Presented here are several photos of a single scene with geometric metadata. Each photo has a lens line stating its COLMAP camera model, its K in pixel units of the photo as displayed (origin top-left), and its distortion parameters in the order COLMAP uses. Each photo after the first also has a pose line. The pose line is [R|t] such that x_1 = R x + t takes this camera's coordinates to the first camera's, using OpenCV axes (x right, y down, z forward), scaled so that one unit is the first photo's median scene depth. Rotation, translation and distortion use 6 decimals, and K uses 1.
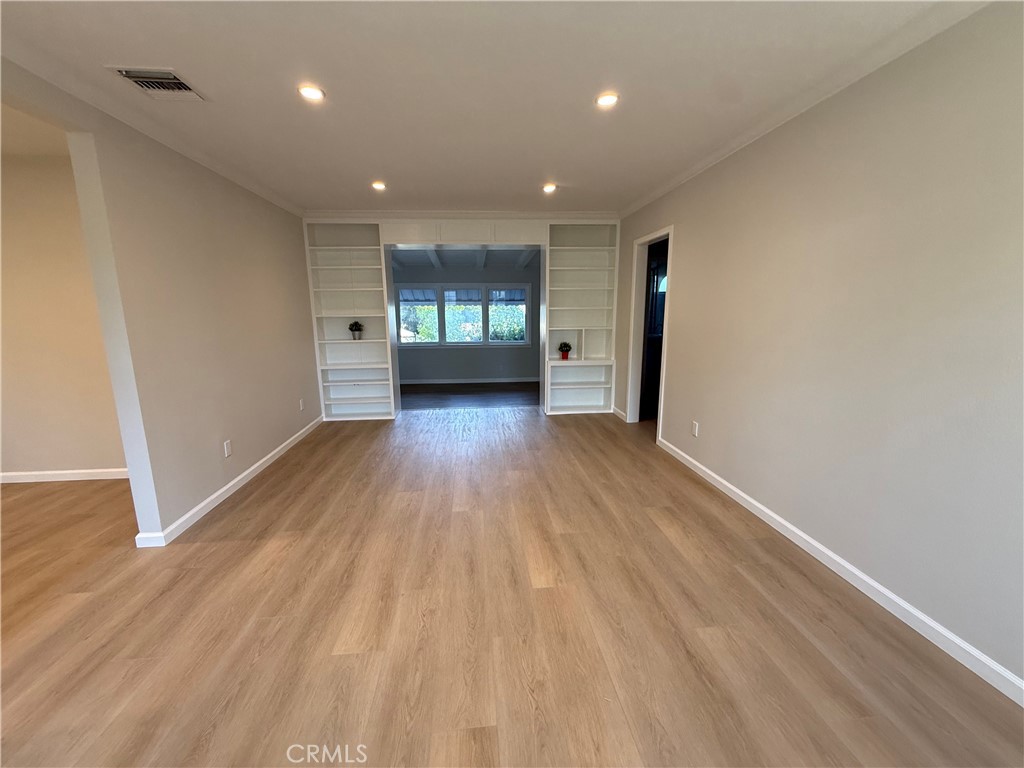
lens RADIAL K [[412.2, 0, 510.5], [0, 412.2, 383.9], [0, 0, 1]] dist [0.003307, 0.000071]
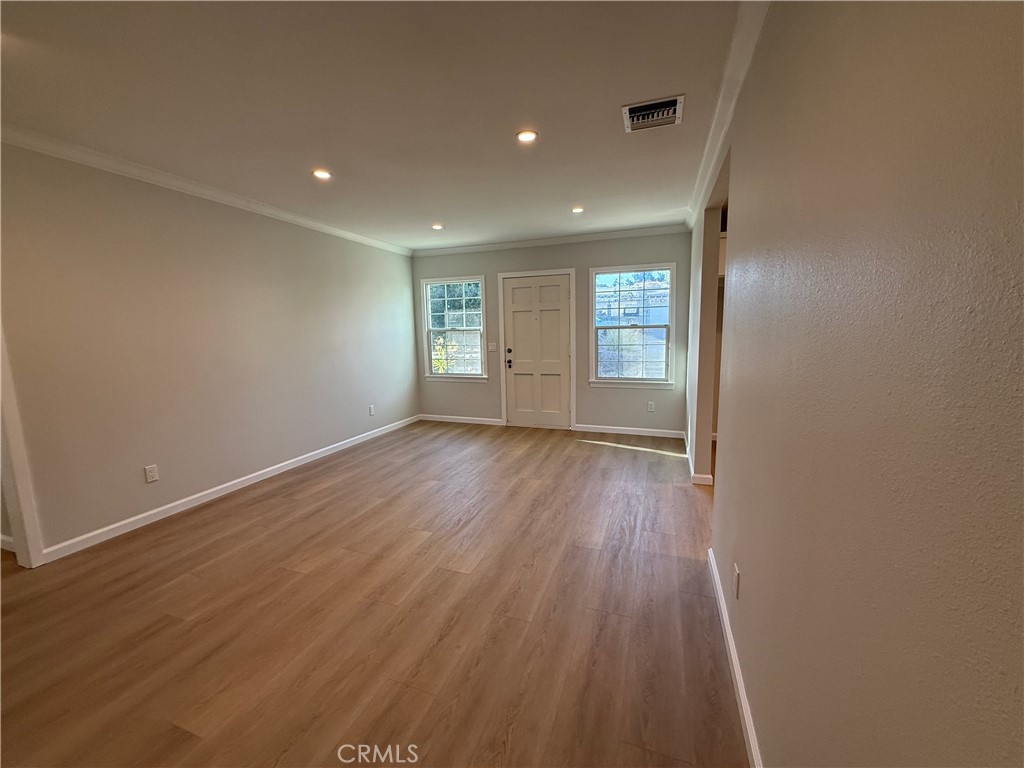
lens RADIAL K [[412.2, 0, 511.3], [0, 412.2, 384.1], [0, 0, 1]] dist [0.003307, 0.000071]
pose [[-0.901656, -0.029357, 0.431457, -0.802542], [0.106831, 0.951651, 0.288006, -0.319308], [-0.419051, 0.305776, -0.854925, 1.841773]]
